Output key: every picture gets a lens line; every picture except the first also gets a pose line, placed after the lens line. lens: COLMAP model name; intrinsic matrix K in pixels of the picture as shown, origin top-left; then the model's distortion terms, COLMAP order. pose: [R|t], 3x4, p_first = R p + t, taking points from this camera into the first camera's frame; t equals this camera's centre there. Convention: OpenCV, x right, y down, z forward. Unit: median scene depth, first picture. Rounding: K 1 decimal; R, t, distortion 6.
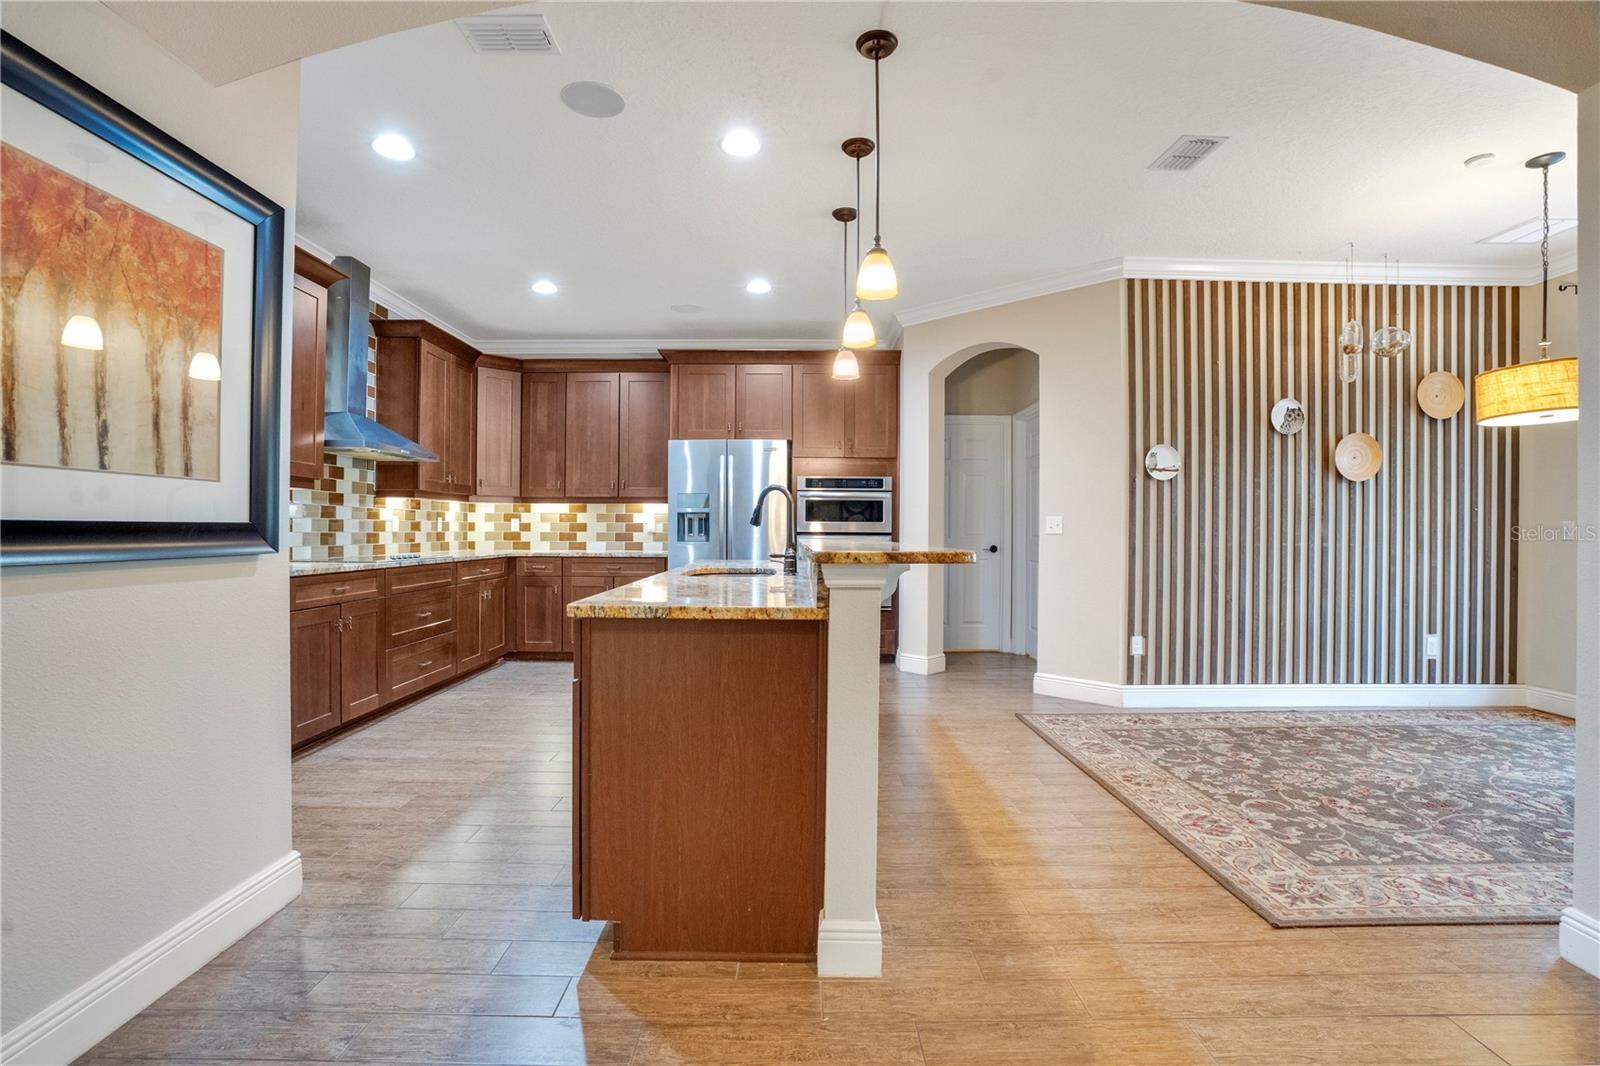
lens RADIAL K [[733.4, 0, 775.1], [0, 733.4, 532.0], [0, 0, 1]] dist [-0.063287, 0.023059]
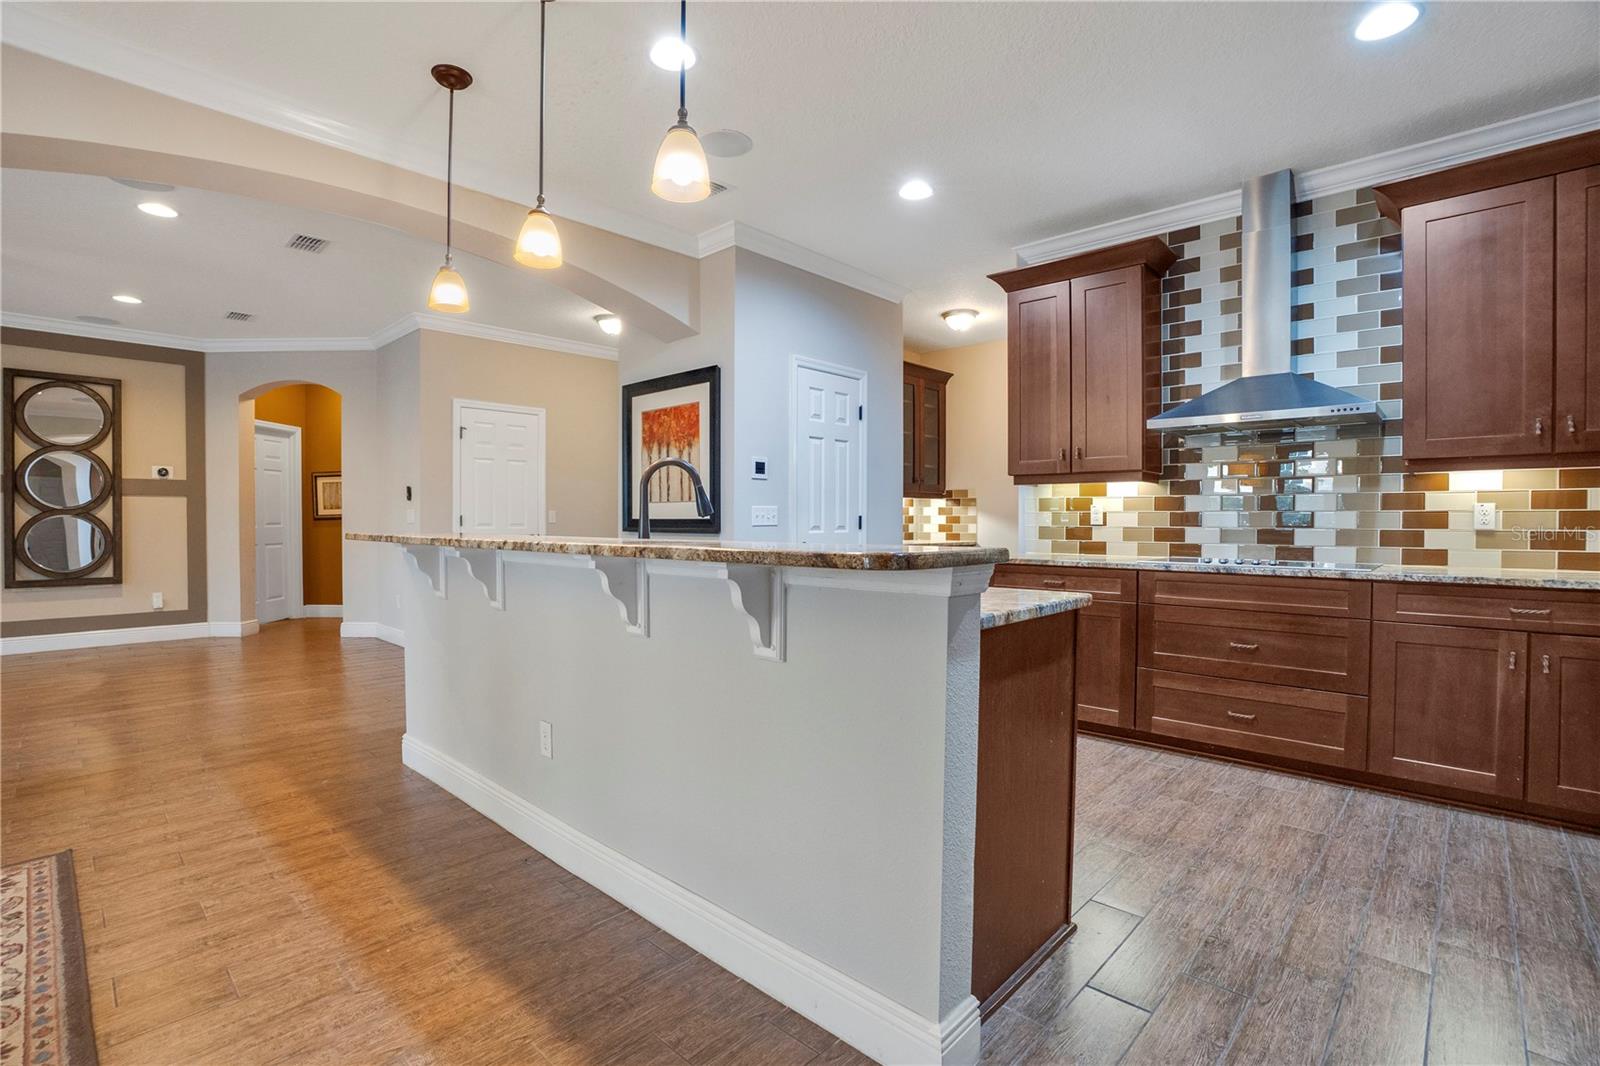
lens RADIAL K [[754.1, 0, 800.0], [0, 754.1, 533.0], [0, 0, 1]] dist [-0.065789, 0.023988]
pose [[-0.669411, 0.006078, -0.742867, 0.334502], [-0.007546, 0.999859, 0.014981, -0.002507], [0.742854, 0.015634, -0.669271, 1.161388]]
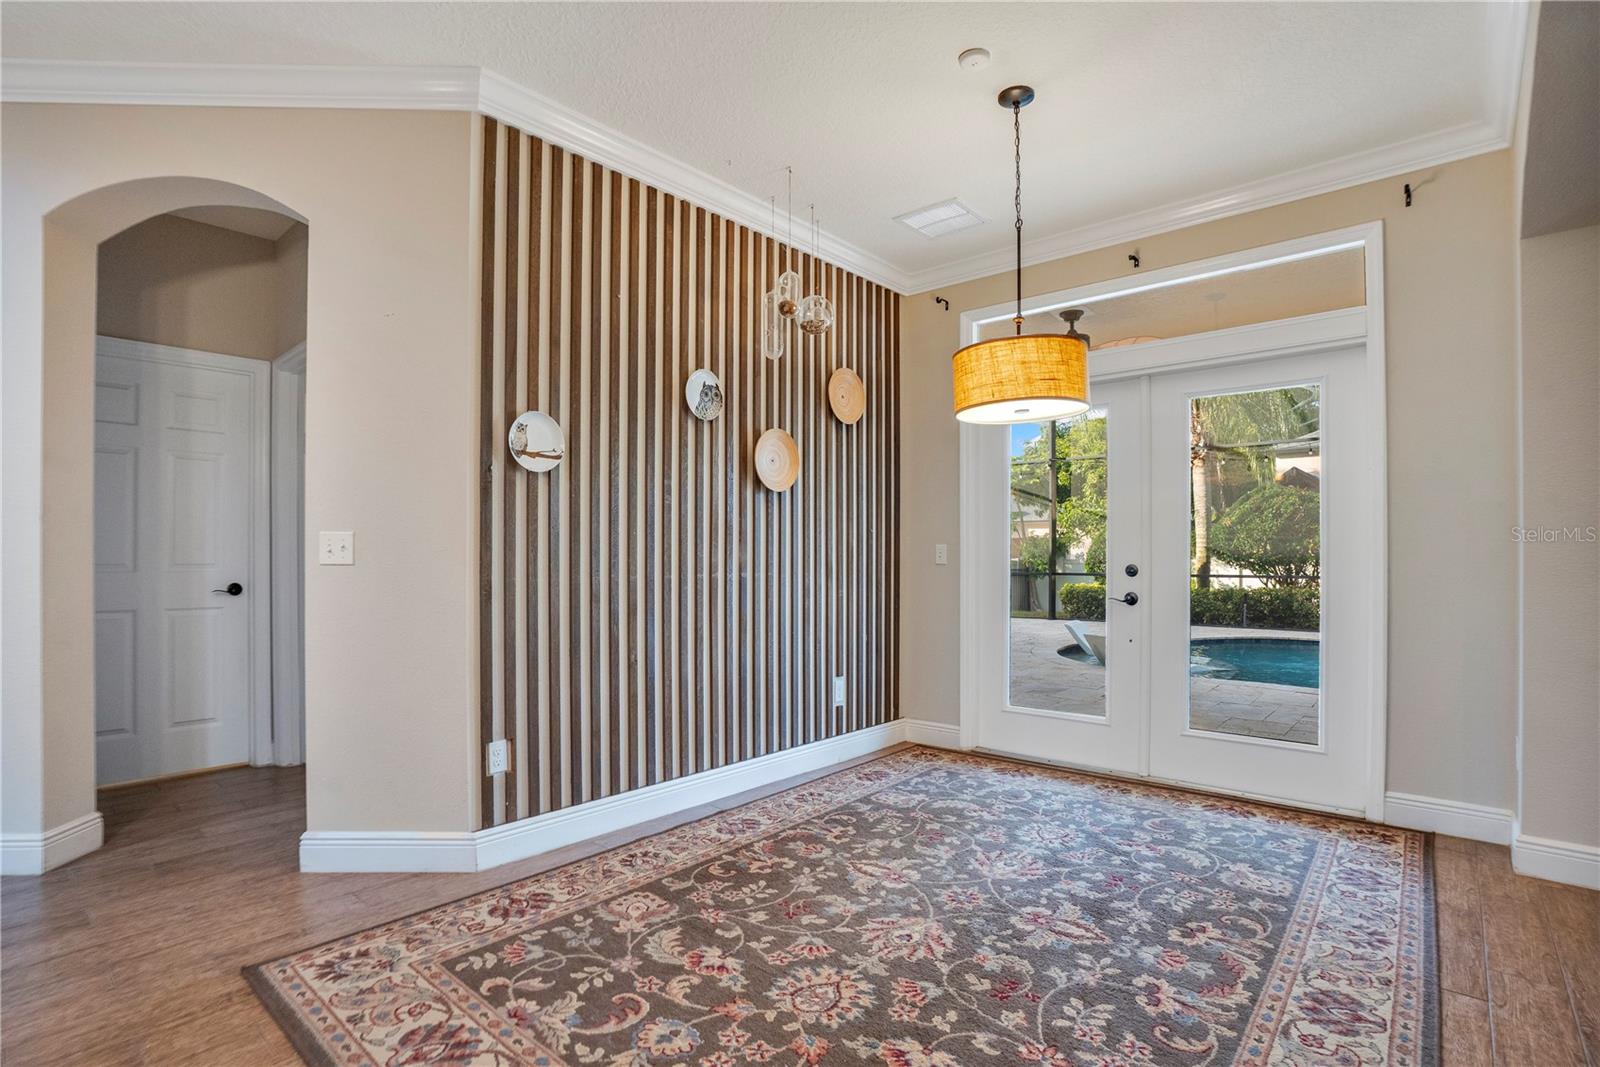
lens RADIAL K [[815.0, 0, 879.2], [0, 815.0, 556.8], [0, 0, 1]] dist [-0.078584, 0.032695]
pose [[0.589296, -0.005440, 0.807899, 0.169514], [0.005080, 0.999983, 0.003028, -0.002367], [-0.807901, 0.002320, 0.589313, 0.383686]]
